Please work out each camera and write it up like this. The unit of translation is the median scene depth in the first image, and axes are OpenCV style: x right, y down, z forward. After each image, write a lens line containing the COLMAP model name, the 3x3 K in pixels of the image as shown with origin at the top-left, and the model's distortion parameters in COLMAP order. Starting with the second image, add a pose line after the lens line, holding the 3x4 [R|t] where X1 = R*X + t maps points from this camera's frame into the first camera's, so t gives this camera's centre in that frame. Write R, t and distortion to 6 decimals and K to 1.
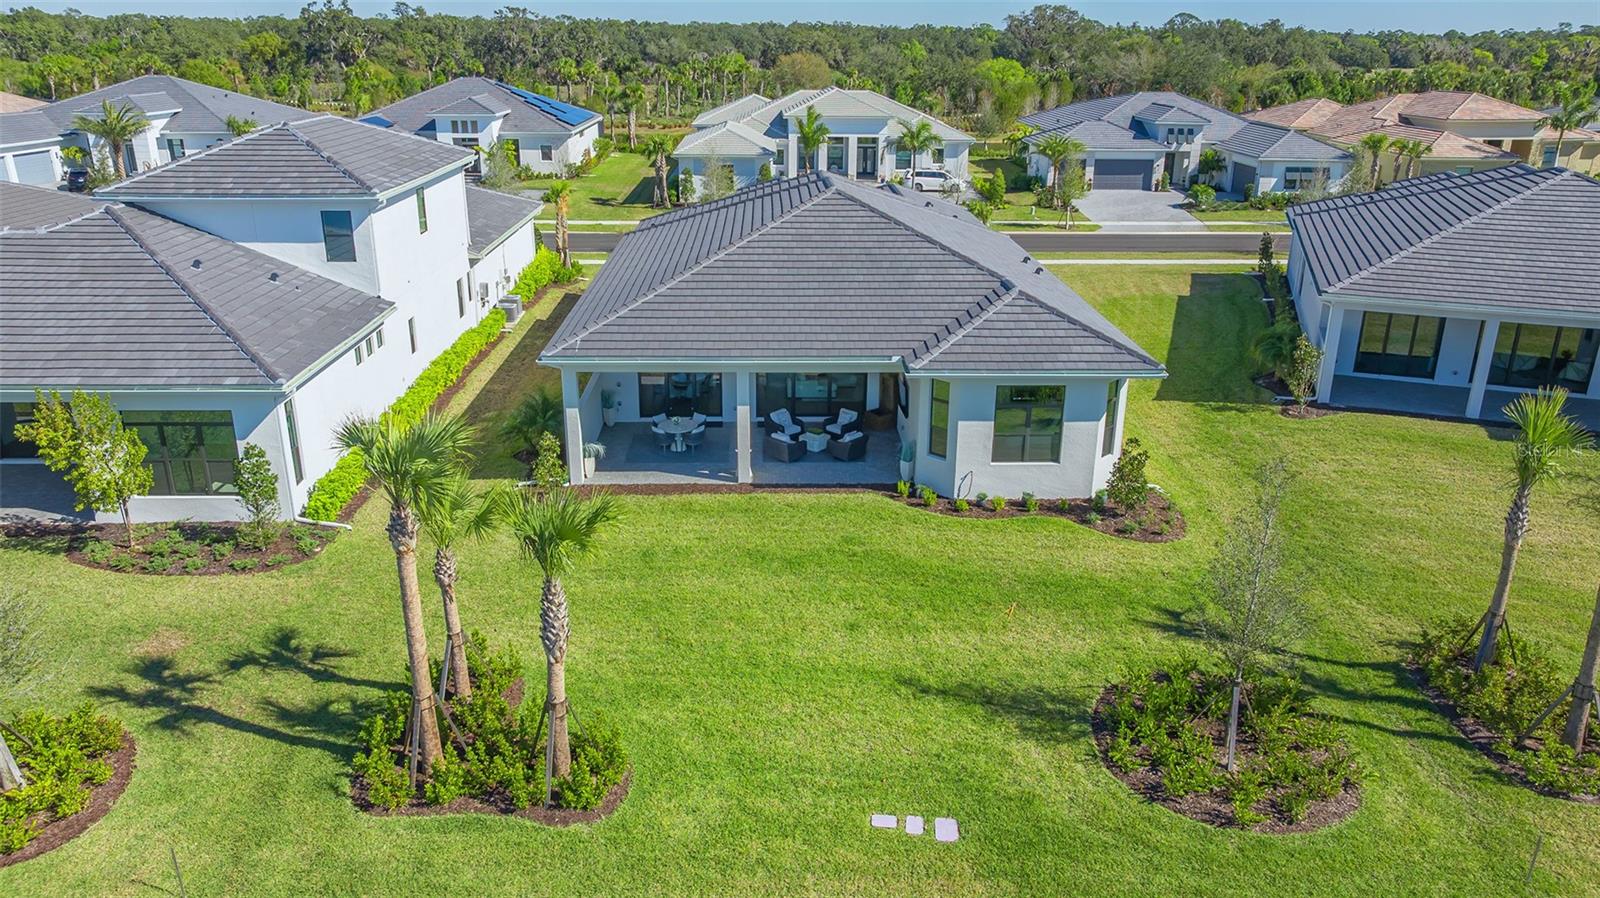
lens RADIAL K [[1132.0, 0, 804.2], [0, 1132.0, 447.7], [0, 0, 1]] dist [-0.021047, 0.001364]
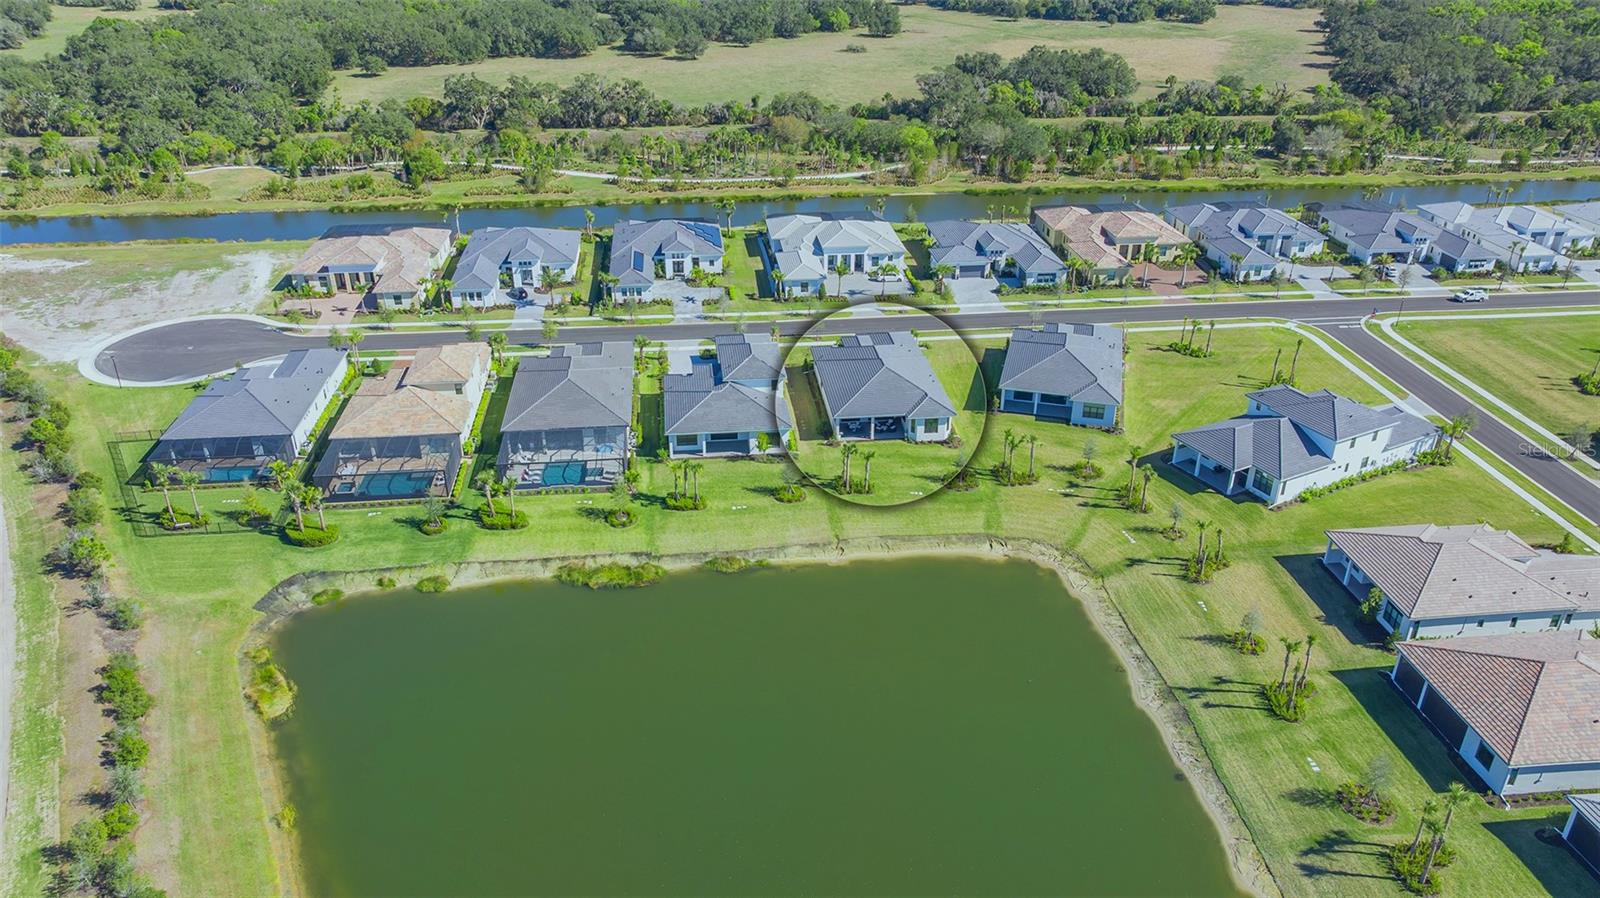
lens RADIAL K [[1132.0, 0, 804.2], [0, 1132.0, 447.7], [0, 0, 1]] dist [-0.021047, 0.001364]
pose [[0.996342, -0.043337, 0.073655, -0.258250], [0.033786, 0.991417, 0.126300, -0.203137], [-0.078496, -0.123350, 0.989254, -1.378244]]
